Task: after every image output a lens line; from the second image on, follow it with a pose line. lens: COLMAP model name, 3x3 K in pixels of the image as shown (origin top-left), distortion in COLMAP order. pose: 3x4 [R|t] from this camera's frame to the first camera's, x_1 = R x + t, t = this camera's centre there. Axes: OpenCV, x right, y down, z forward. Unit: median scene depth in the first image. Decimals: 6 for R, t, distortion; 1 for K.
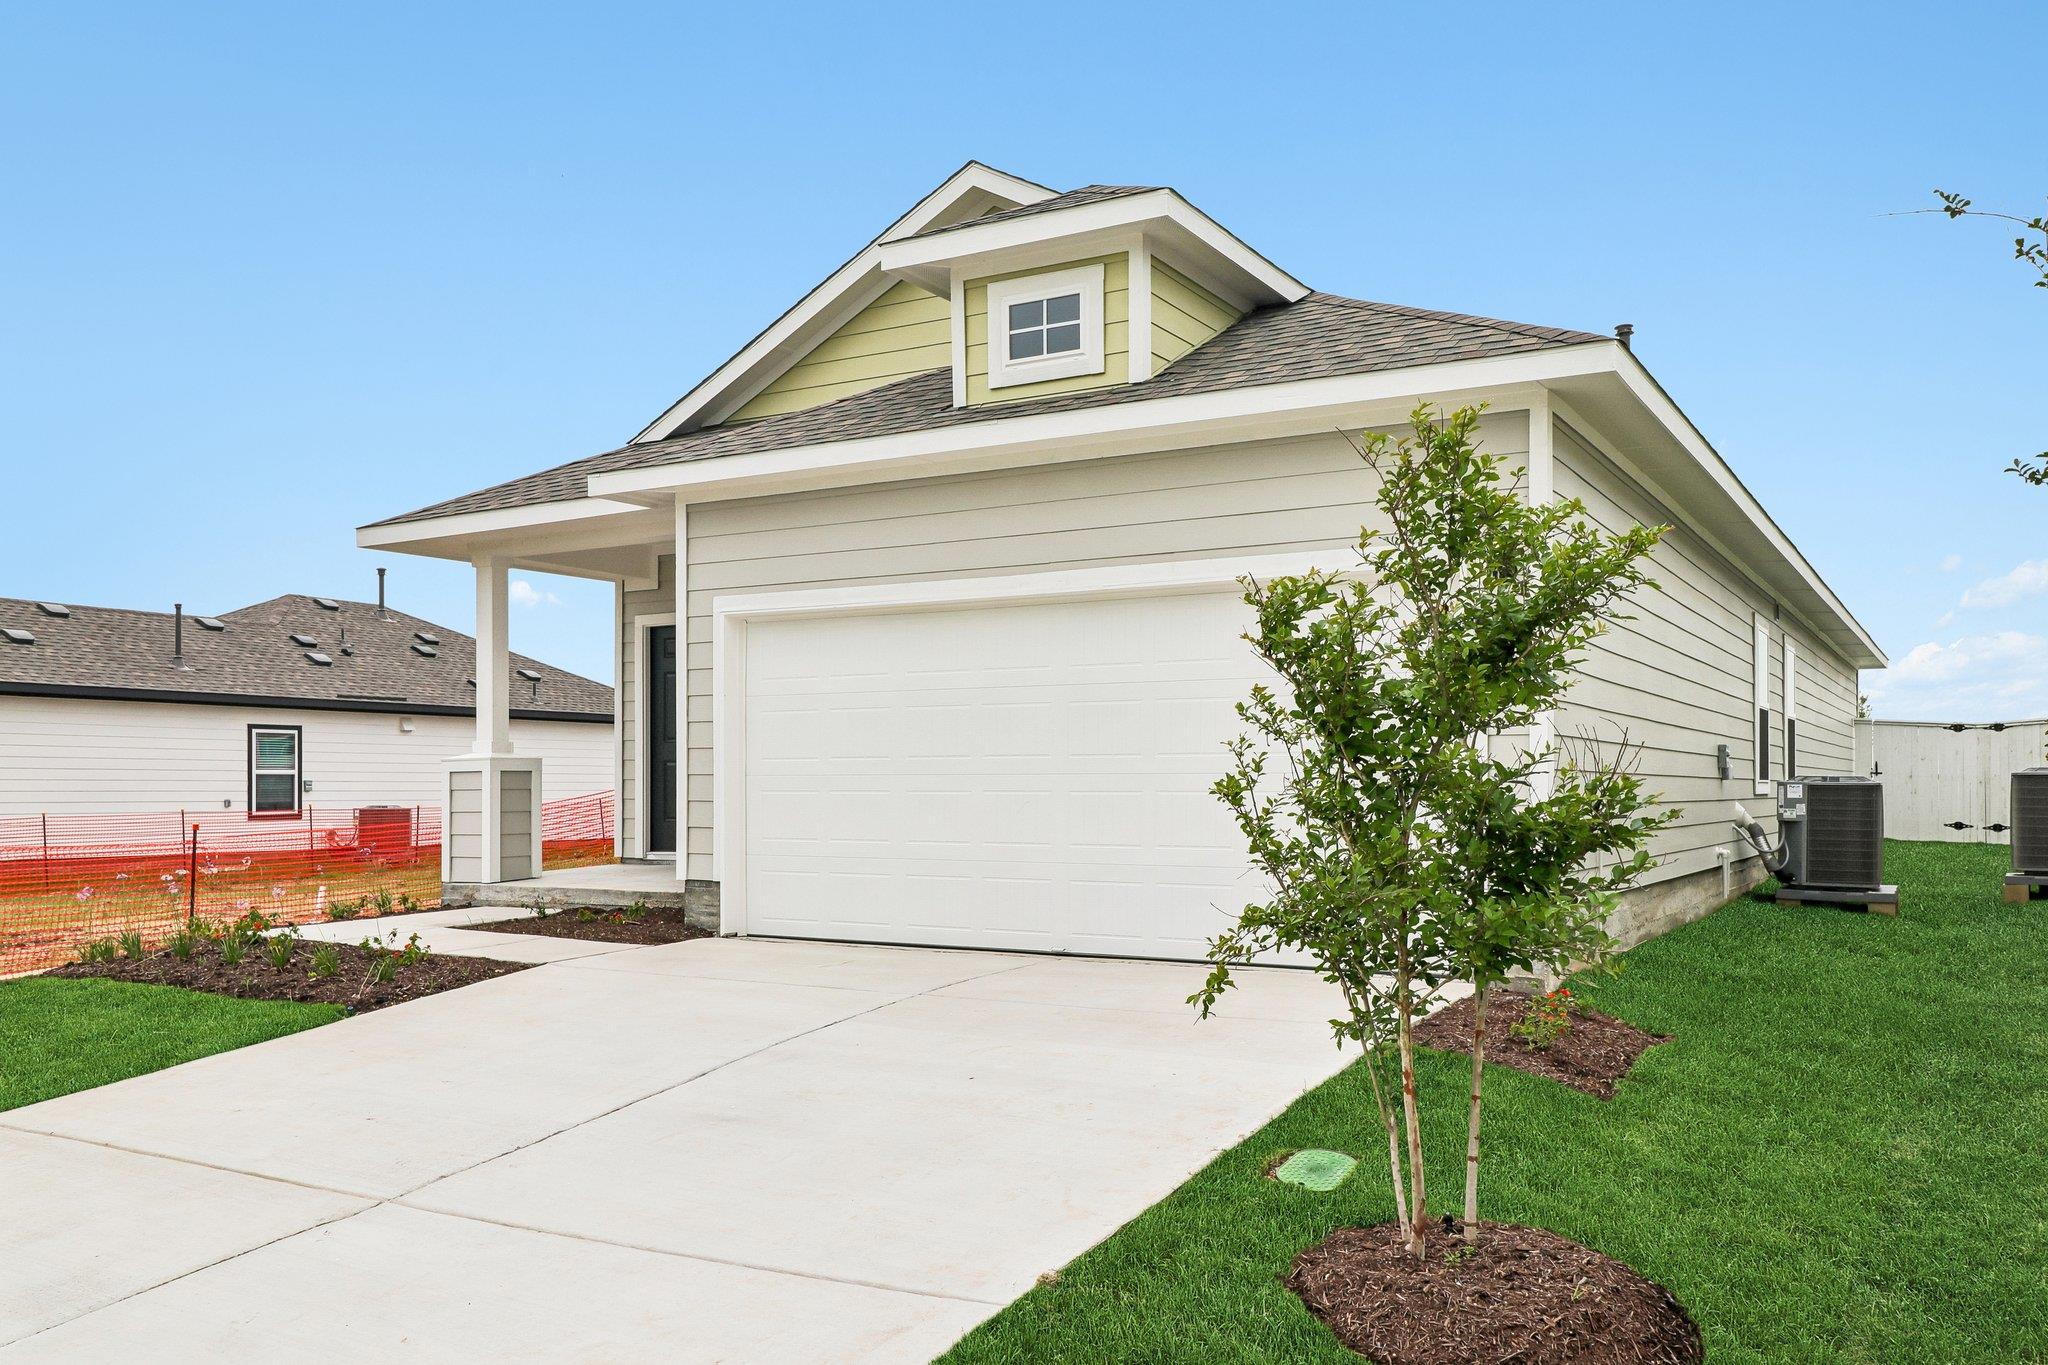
lens RADIAL K [[1663.0, 0, 1028.0], [0, 1663.0, 685.9], [0, 0, 1]] dist [-0.059940, -0.003024]
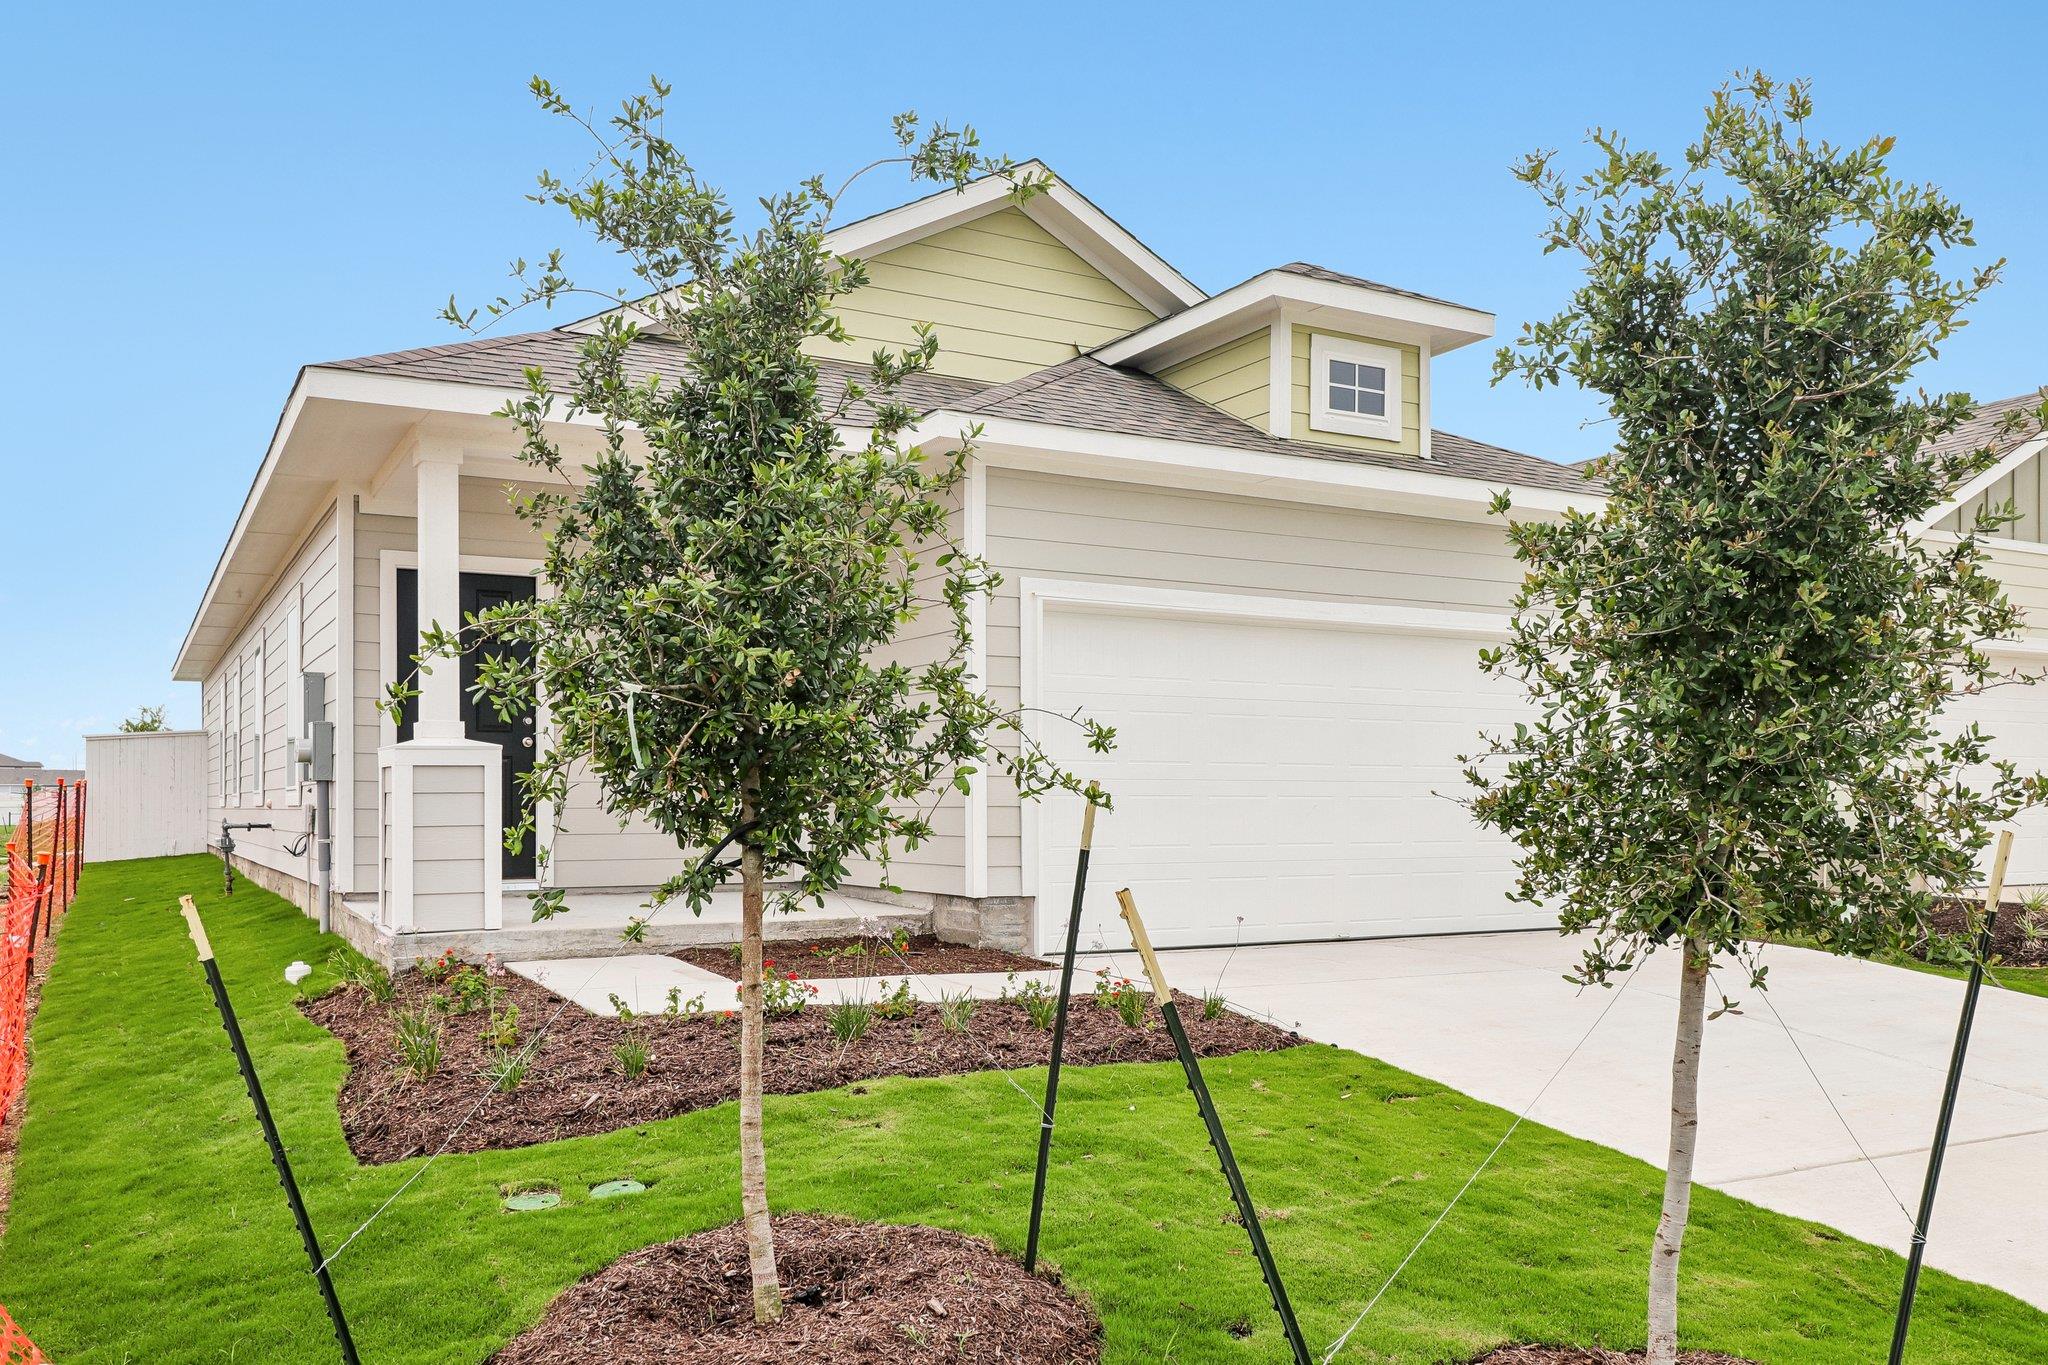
lens RADIAL K [[1663.0, 0, 1026.3], [0, 1663.0, 690.6], [0, 0, 1]] dist [-0.059940, -0.003024]
pose [[0.507051, 0.054752, 0.860176, -1.066707], [-0.053772, 0.998046, -0.031831, 0.039480], [-0.860237, -0.030114, 0.509004, 0.605210]]
